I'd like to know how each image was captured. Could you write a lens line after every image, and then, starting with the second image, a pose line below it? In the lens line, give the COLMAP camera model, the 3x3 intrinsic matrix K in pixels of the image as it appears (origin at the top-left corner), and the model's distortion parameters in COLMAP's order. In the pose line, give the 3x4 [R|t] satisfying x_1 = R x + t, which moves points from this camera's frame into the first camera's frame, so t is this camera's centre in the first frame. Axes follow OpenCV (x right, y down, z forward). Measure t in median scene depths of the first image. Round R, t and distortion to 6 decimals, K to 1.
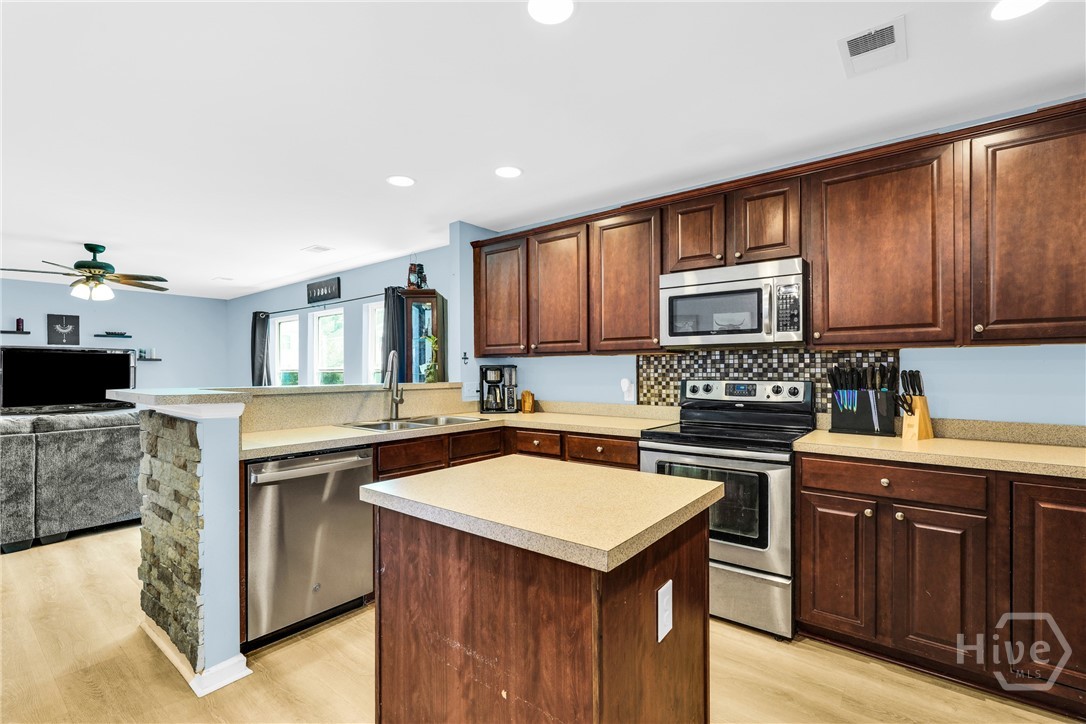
lens RADIAL K [[480.3, 0, 541.6], [0, 480.3, 364.2], [0, 0, 1]] dist [-0.002820, 0.000385]
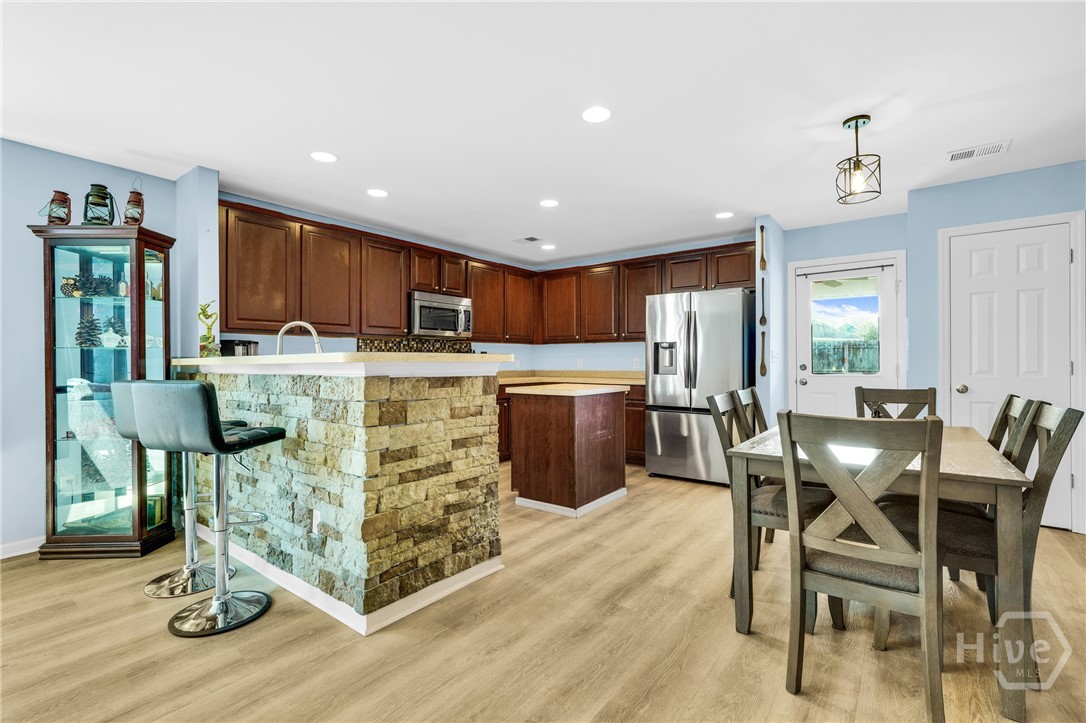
lens RADIAL K [[480.3, 0, 541.6], [0, 480.3, 363.7], [0, 0, 1]] dist [-0.002820, 0.000385]
pose [[0.002227, -0.000126, 0.999998, -1.298493], [-0.005935, 0.999982, 0.000139, 0.055325], [-0.999980, -0.005935, 0.002227, 0.530145]]
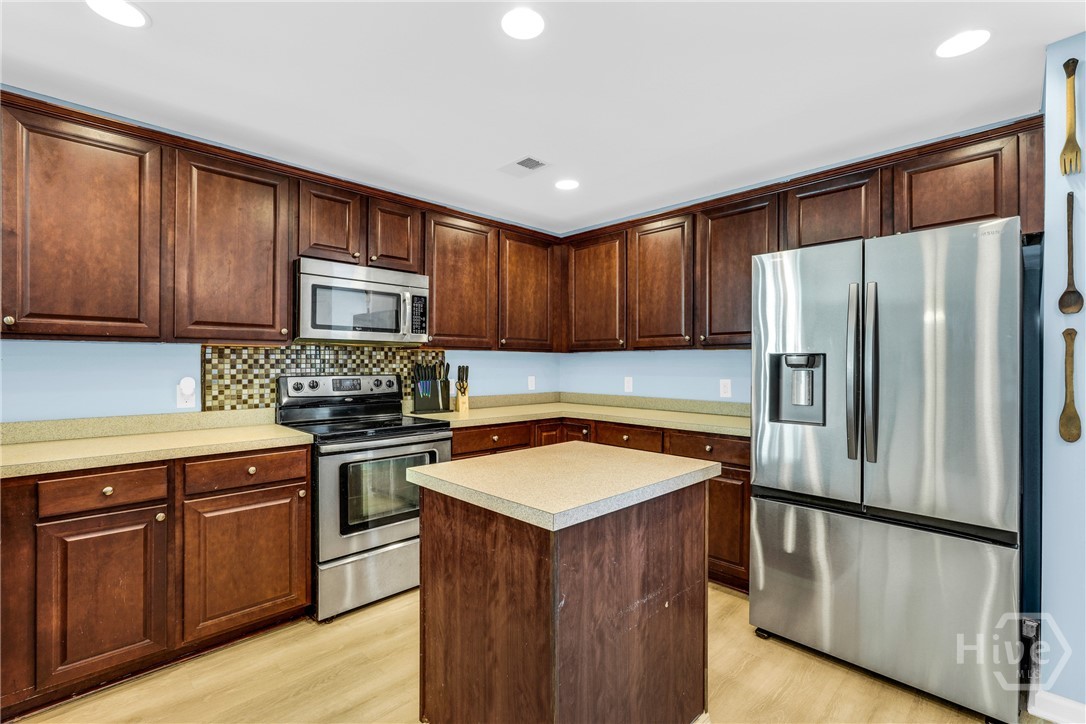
lens RADIAL K [[480.3, 0, 541.6], [0, 480.3, 364.2], [0, 0, 1]] dist [-0.002820, 0.000385]
pose [[0.148950, 0.003431, 0.988839, -0.517418], [-0.011789, 0.999929, -0.001694, 0.005707], [-0.988775, -0.011405, 0.148980, 0.406168]]
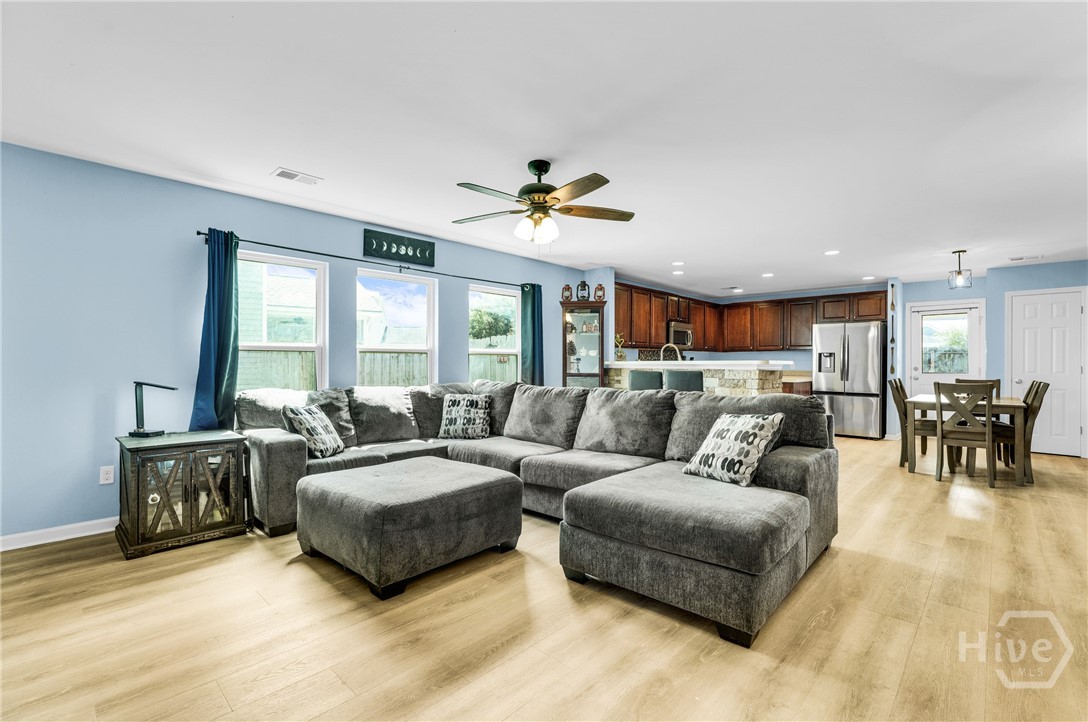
lens RADIAL K [[485.9, 0, 550.7], [0, 485.9, 364.1], [0, 0, 1]] dist [0.000142, 0.008150]
pose [[0.086683, 0.002748, 0.996232, -2.438401], [-0.014320, 0.999896, -0.001512, 0.068483], [-0.996133, -0.014135, 0.086713, 1.363503]]
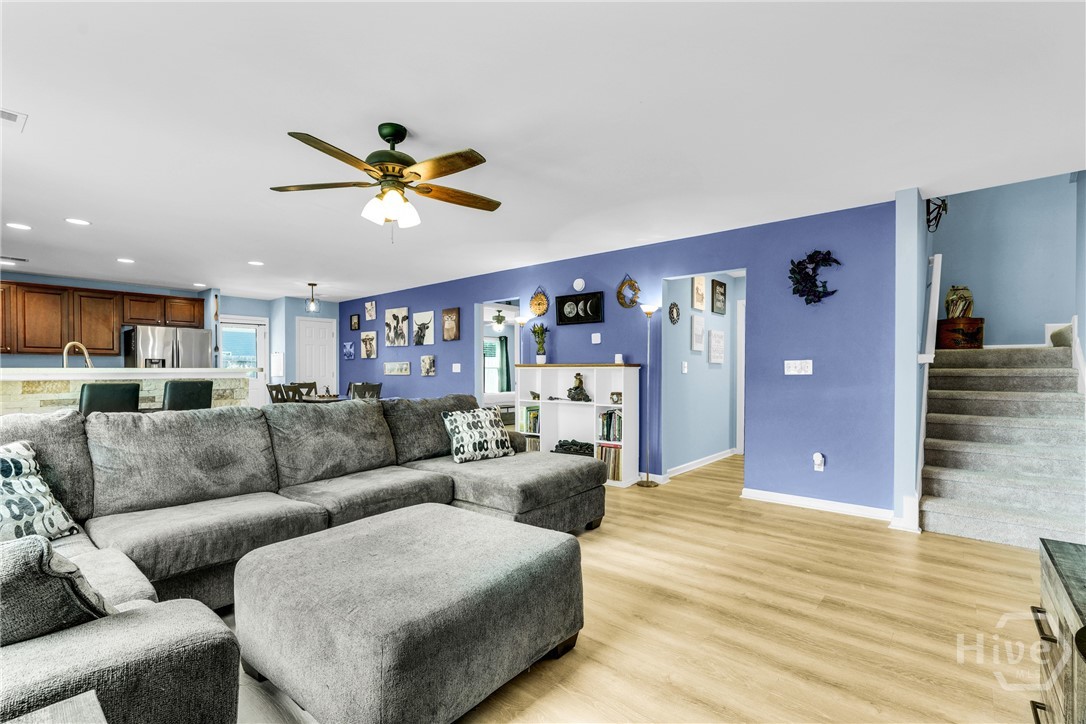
lens RADIAL K [[488.2, 0, 542.5], [0, 488.2, 378.2], [0, 0, 1]] dist [-0.001419, -0.000011]
pose [[-0.998876, 0.005682, 0.047047, -1.690327], [0.005907, 0.999972, 0.004645, 0.075230], [-0.047020, 0.004918, -0.998882, 2.345675]]
